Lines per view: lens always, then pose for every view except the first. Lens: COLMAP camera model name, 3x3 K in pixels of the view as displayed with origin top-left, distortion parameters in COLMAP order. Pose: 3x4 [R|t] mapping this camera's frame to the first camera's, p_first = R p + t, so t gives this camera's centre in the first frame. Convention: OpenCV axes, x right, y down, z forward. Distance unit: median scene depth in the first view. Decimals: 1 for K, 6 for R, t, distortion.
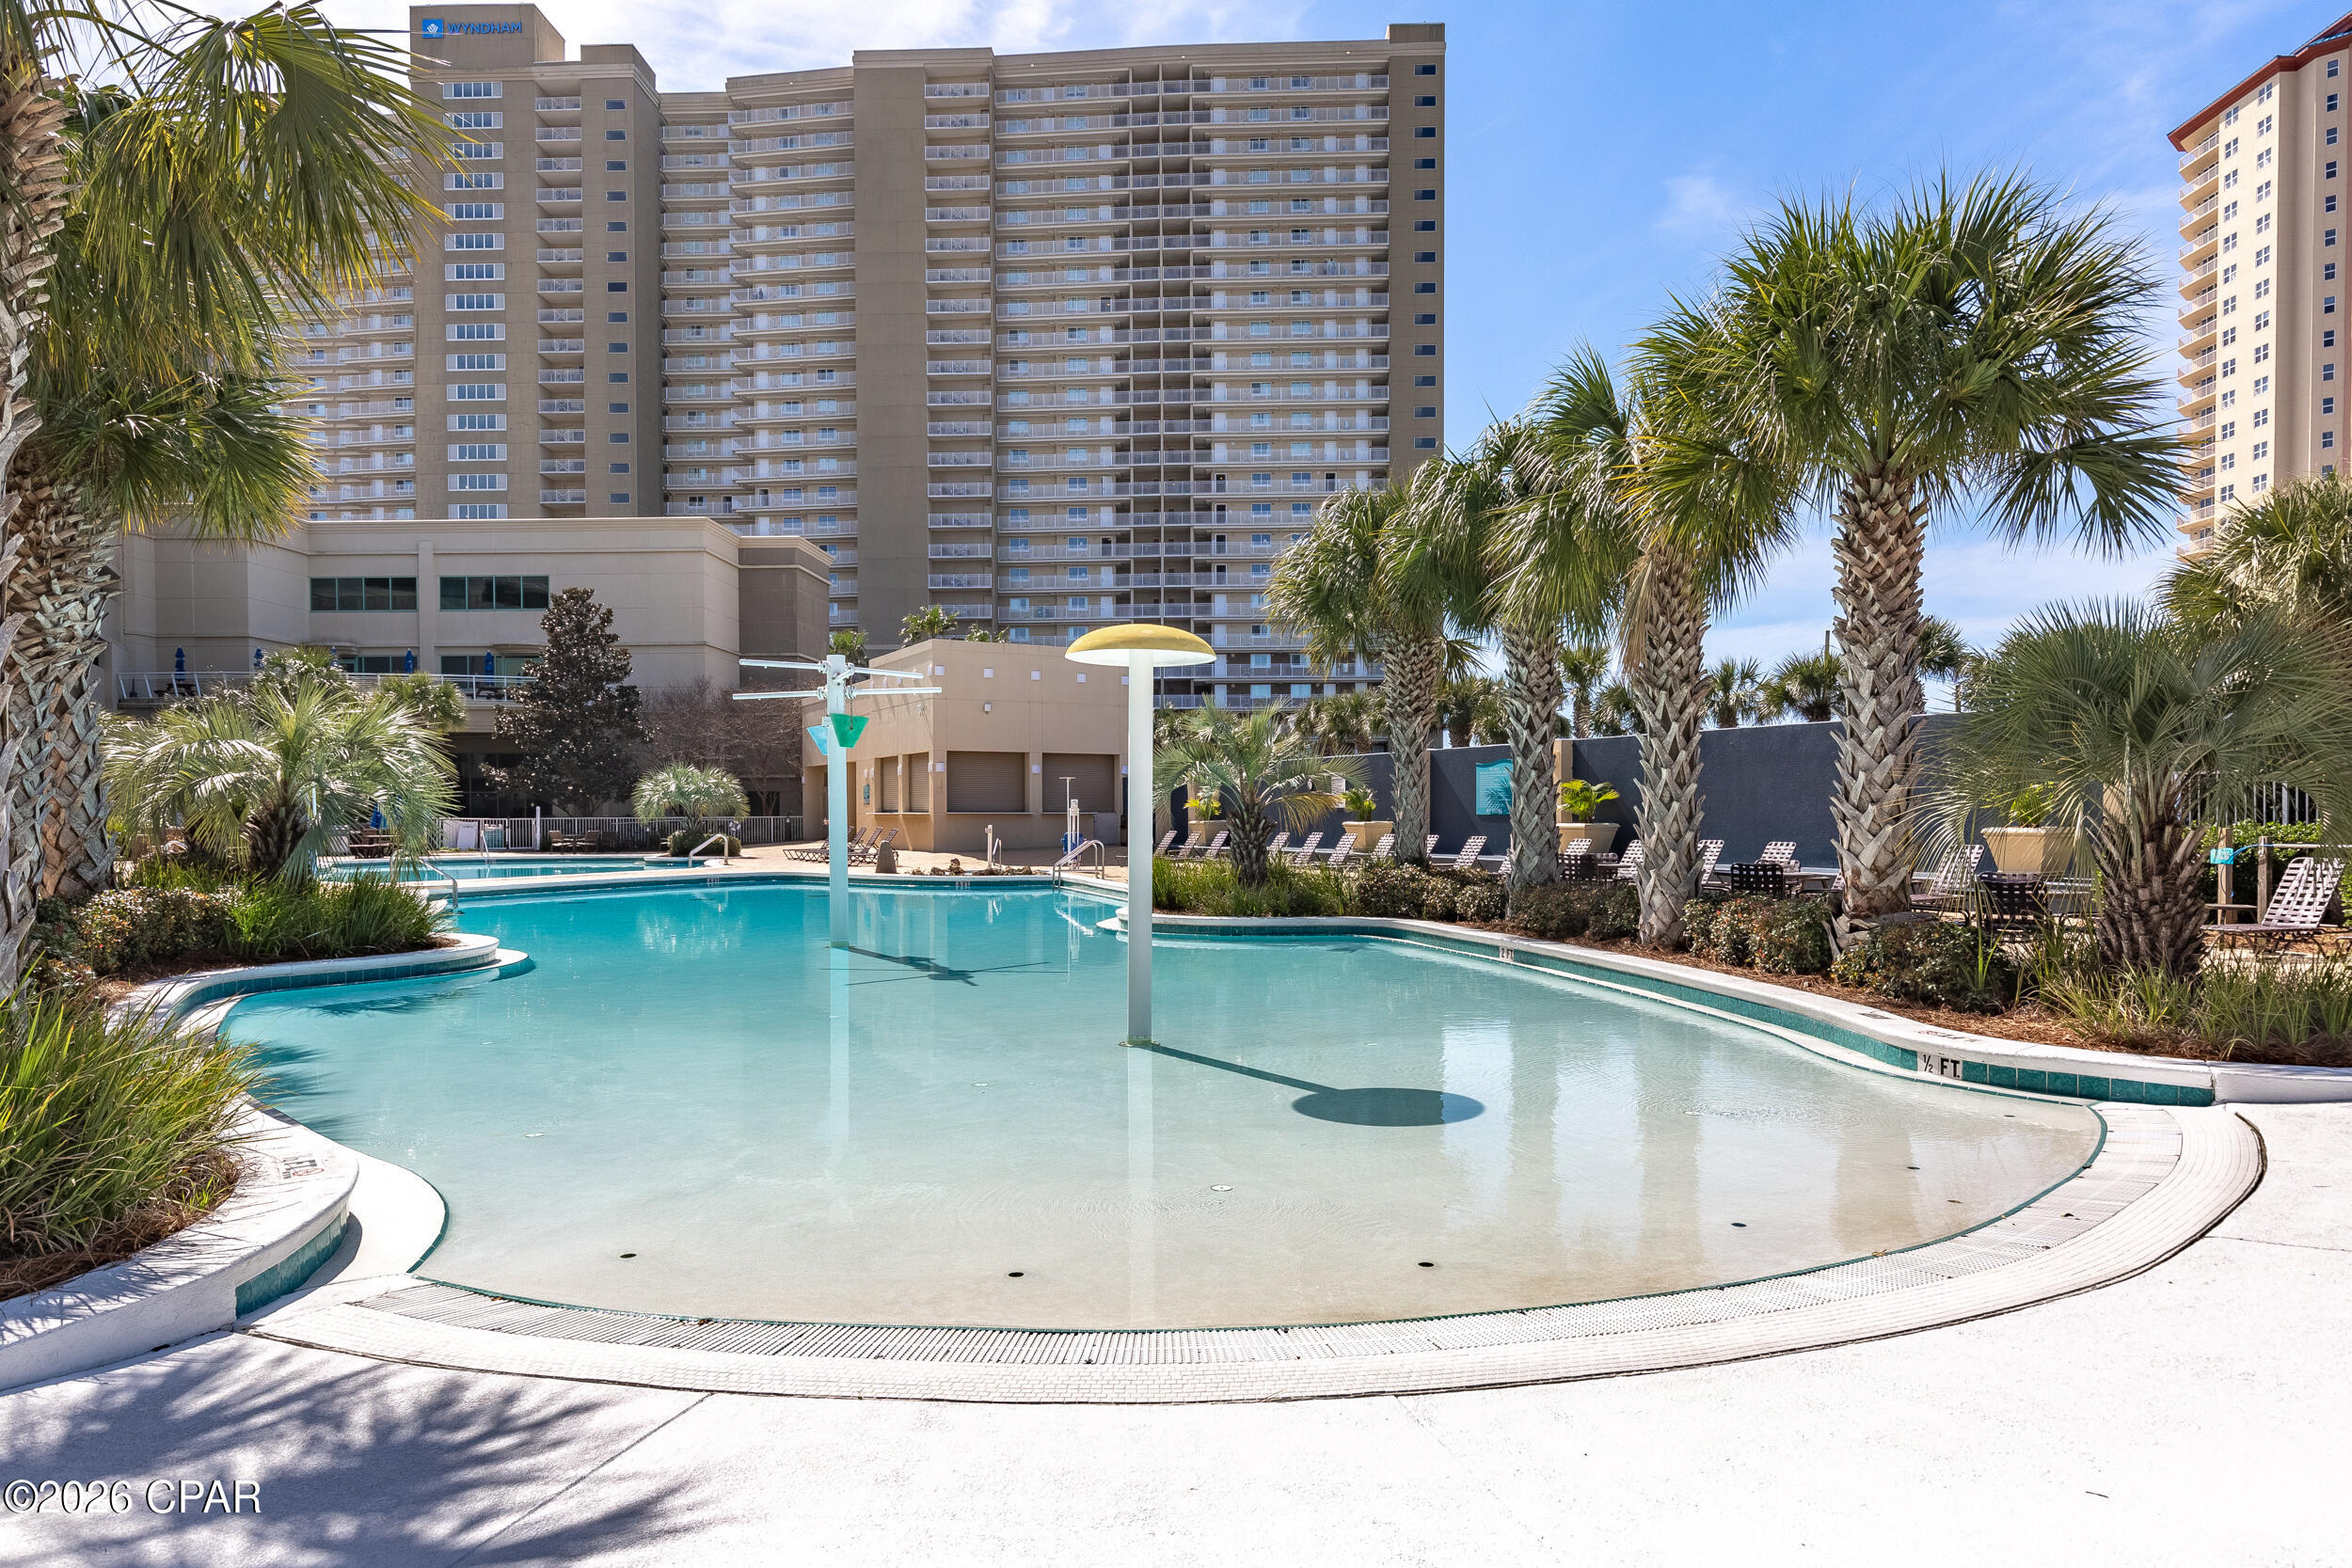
lens RADIAL K [[1361.5, 0, 1176.0], [0, 1361.5, 784.0], [0, 0, 1]] dist [0.003063, 0.000067]
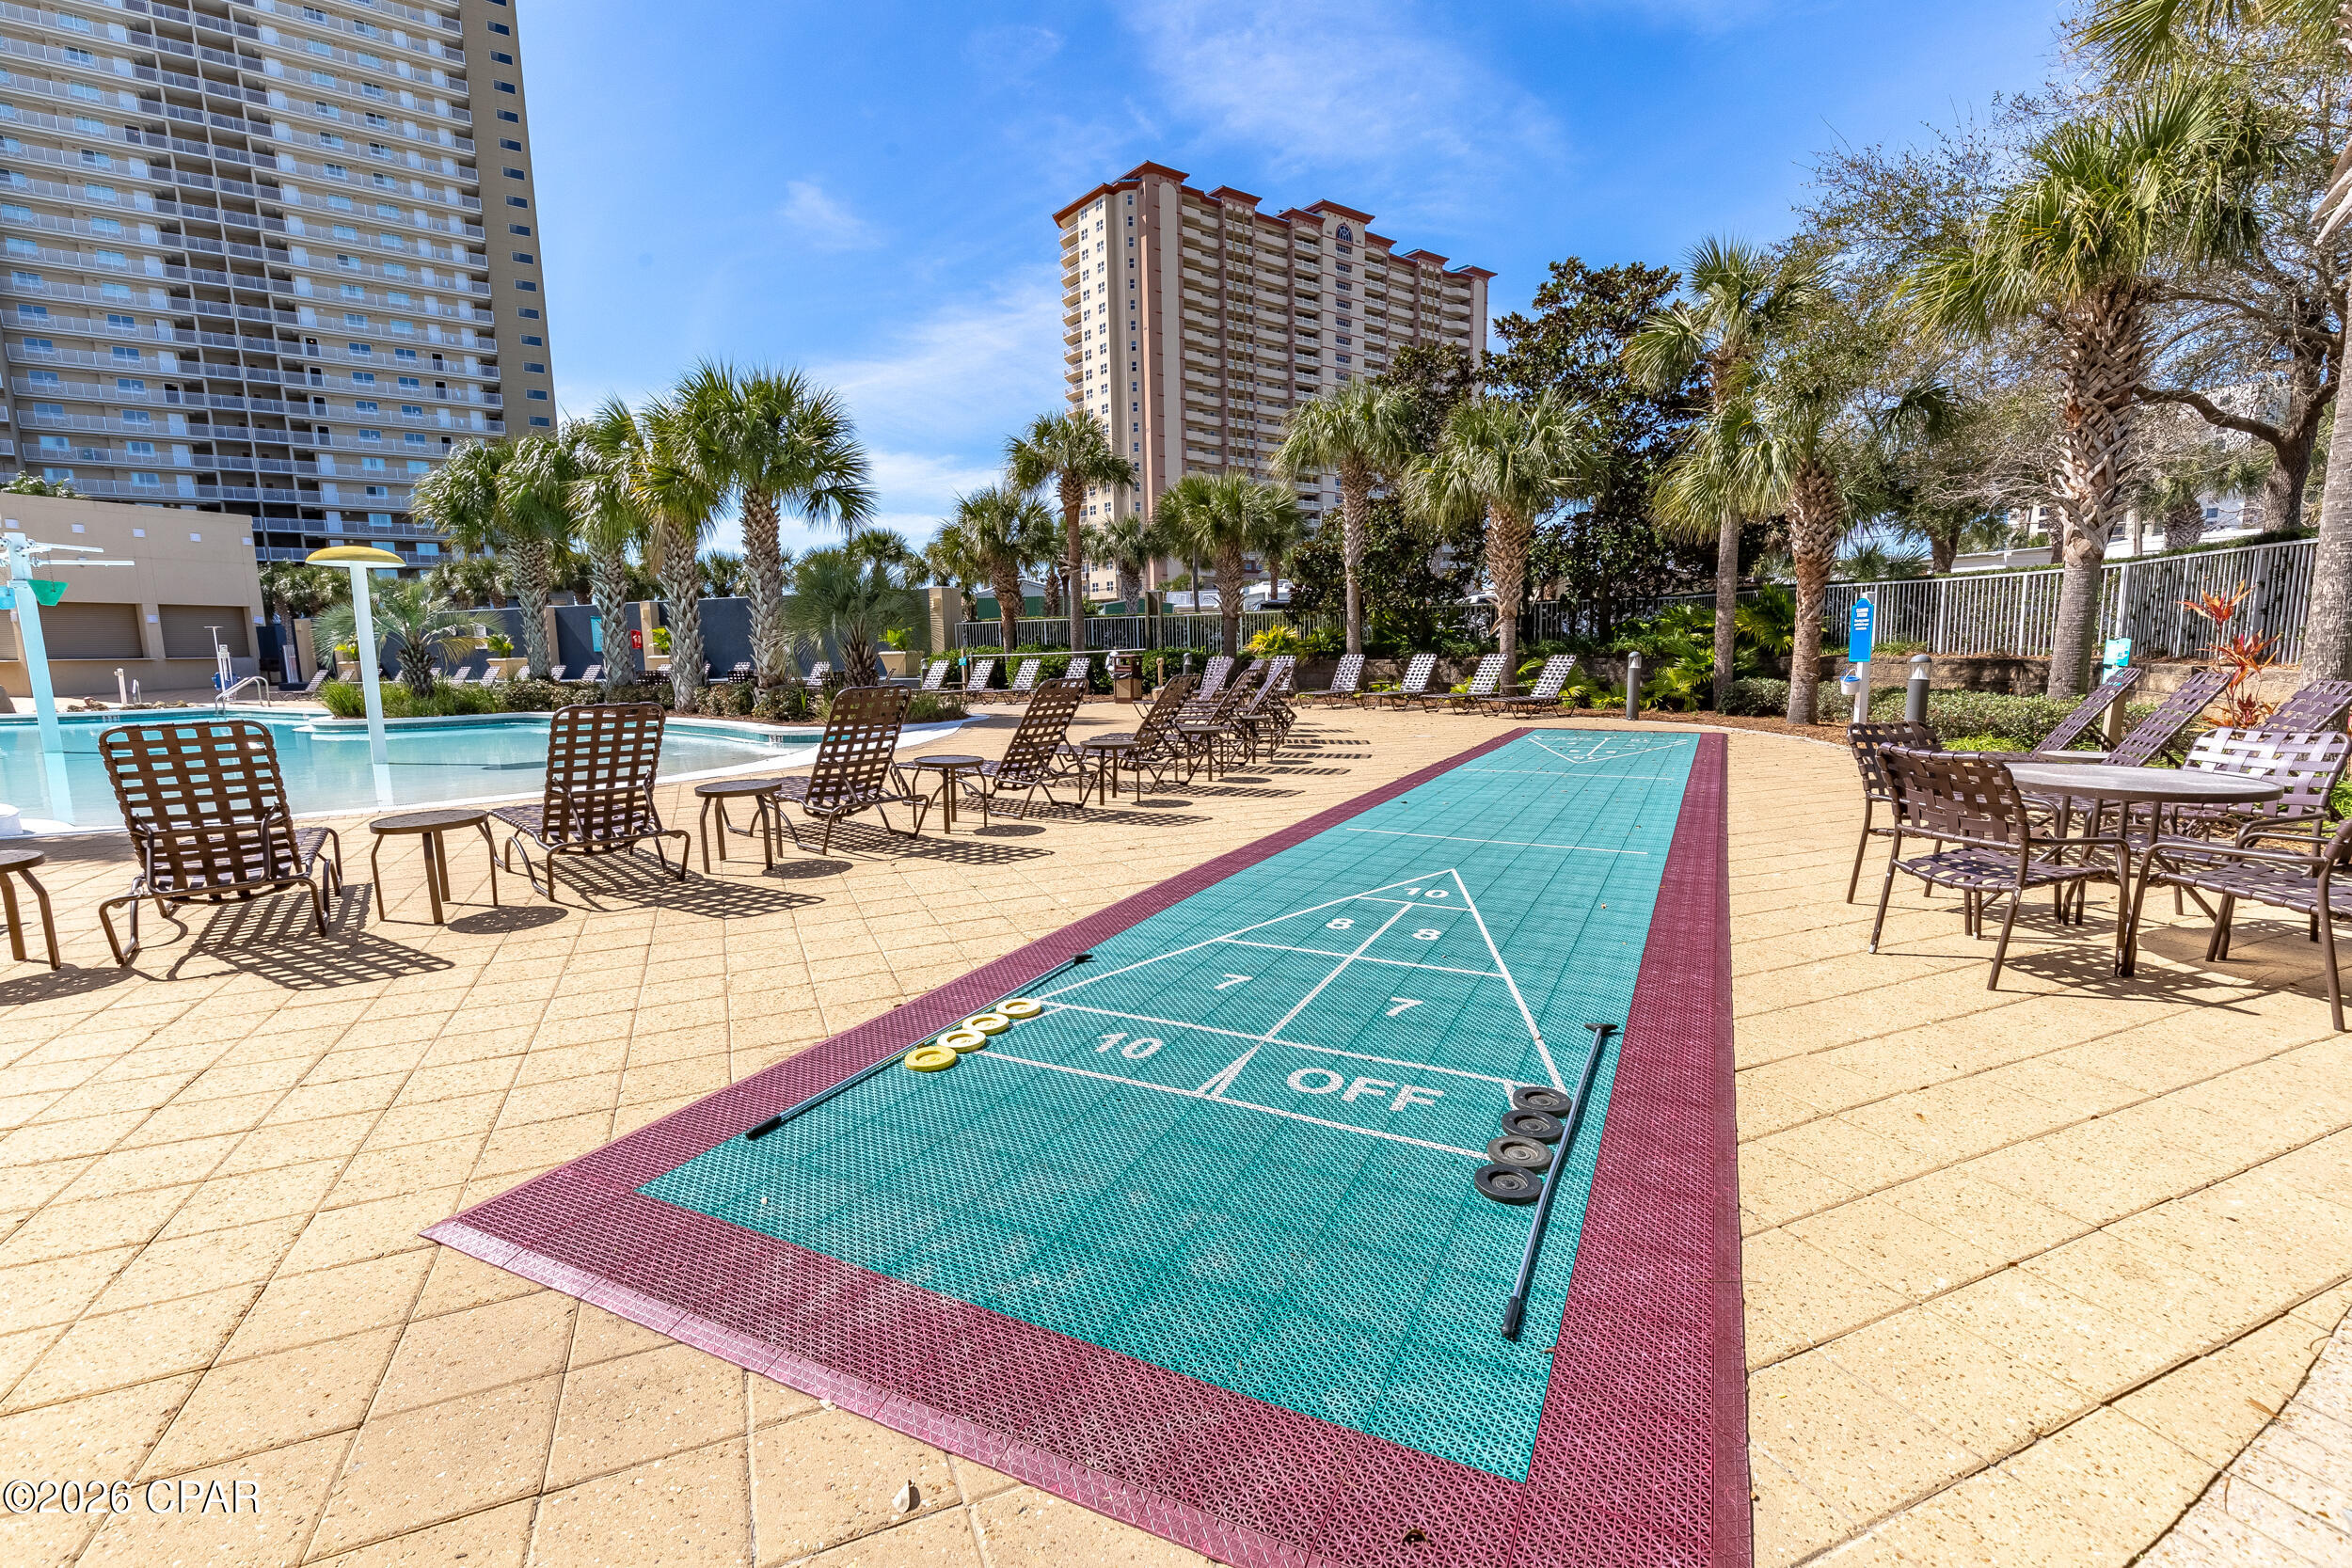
lens RADIAL K [[1030.8, 0, 1176.0], [0, 1030.8, 784.0], [0, 0, 1]] dist [0.007773, -0.000193]
pose [[0.758261, -0.103594, 0.643668, -0.035976], [0.006829, 0.988503, 0.151047, -0.000101], [-0.651915, -0.110137, 0.750251, -0.257227]]
